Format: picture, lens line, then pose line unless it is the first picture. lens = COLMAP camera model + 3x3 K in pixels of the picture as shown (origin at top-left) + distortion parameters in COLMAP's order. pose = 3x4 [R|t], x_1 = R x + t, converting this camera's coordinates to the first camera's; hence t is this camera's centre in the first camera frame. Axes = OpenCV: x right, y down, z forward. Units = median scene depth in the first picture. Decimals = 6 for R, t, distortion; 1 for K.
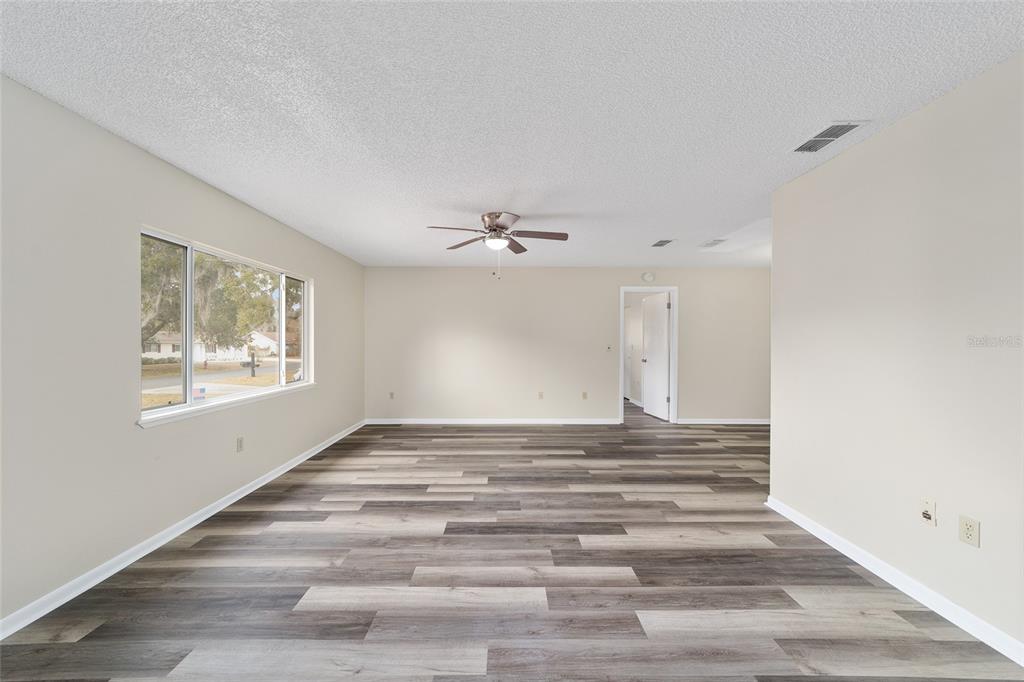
lens RADIAL K [[392.4, 0, 508.3], [0, 392.4, 343.6], [0, 0, 1]] dist [-0.013595, 0.006547]
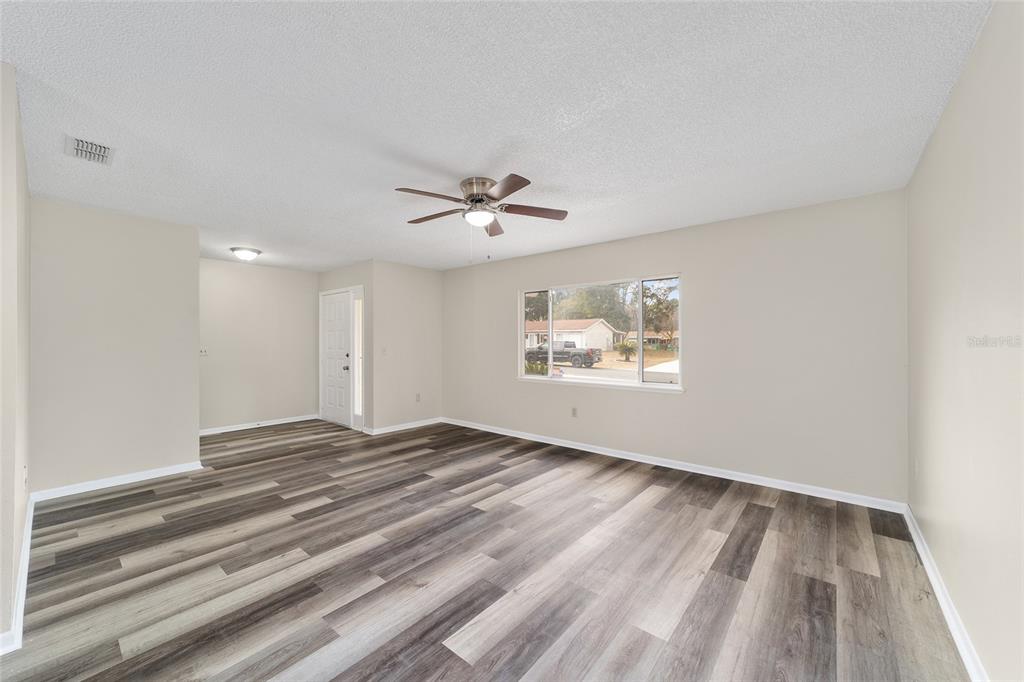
lens RADIAL K [[392.4, 0, 501.0], [0, 392.4, 344.2], [0, 0, 1]] dist [-0.013595, 0.006547]
pose [[-0.660989, 0.001912, -0.750393, 0.640385], [-0.004614, 0.999967, 0.006613, -0.007064], [0.750382, 0.007833, -0.660958, 1.881121]]
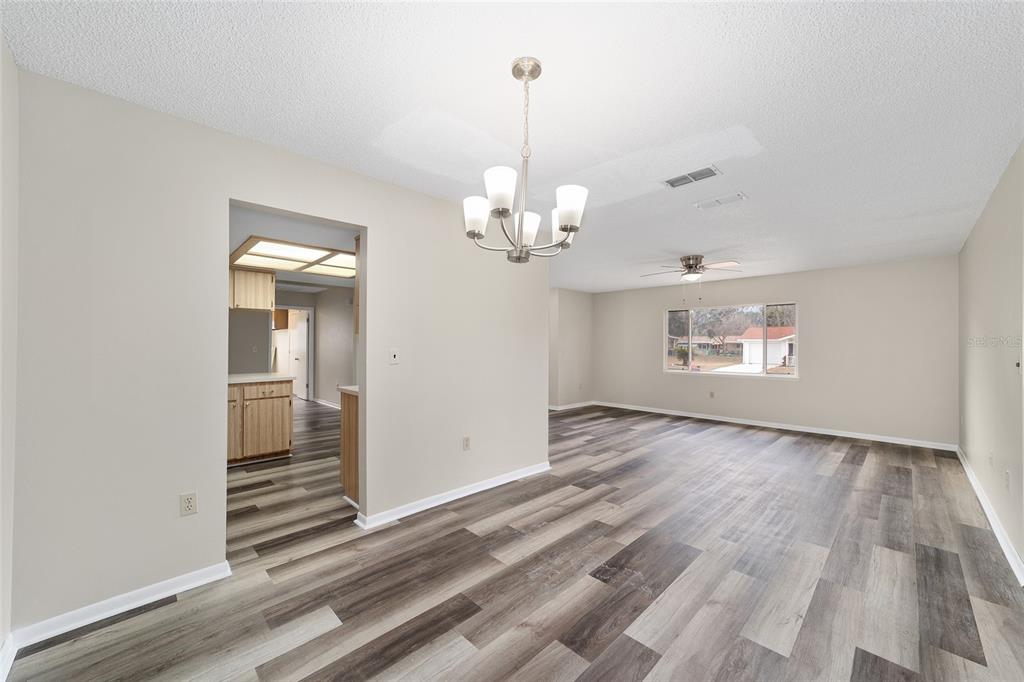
lens RADIAL K [[392.4, 0, 501.1], [0, 392.4, 341.5], [0, 0, 1]] dist [-0.013595, 0.006547]
pose [[-0.730605, -0.013971, -0.682657, 1.722609], [-0.009788, 0.999902, -0.009988, -0.001286], [0.682730, -0.000615, -0.730670, 1.889742]]
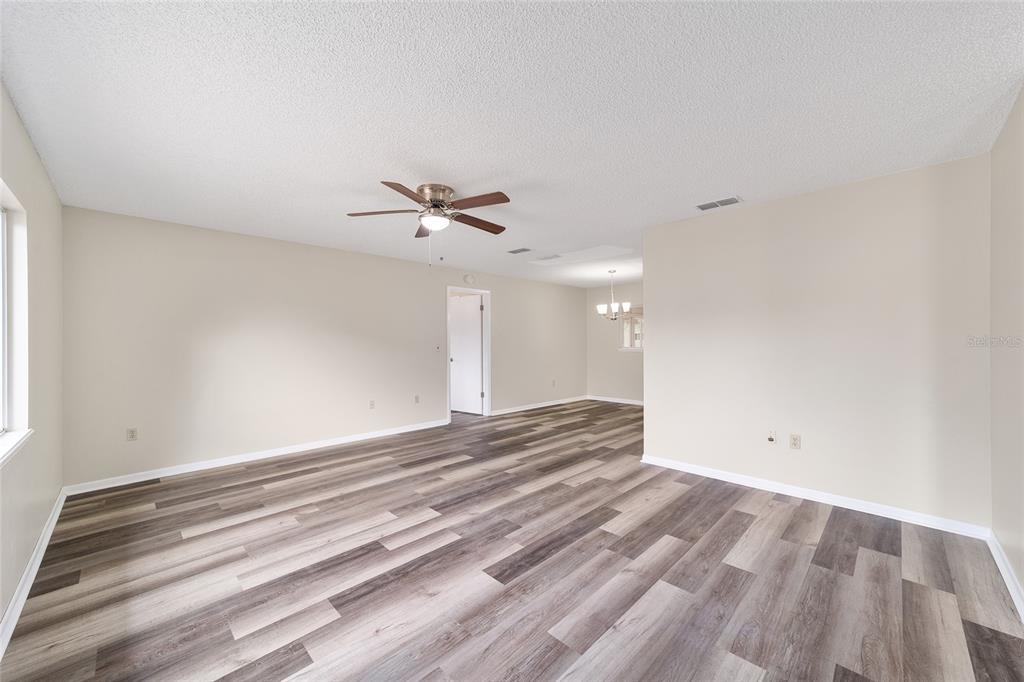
lens RADIAL K [[392.4, 0, 508.3], [0, 392.4, 336.9], [0, 0, 1]] dist [-0.013595, 0.006547]
pose [[0.713438, 0.002447, 0.700714, -0.611328], [0.011466, 0.999819, -0.015166, 0.001863], [-0.700624, 0.018855, 0.713281, 0.366080]]
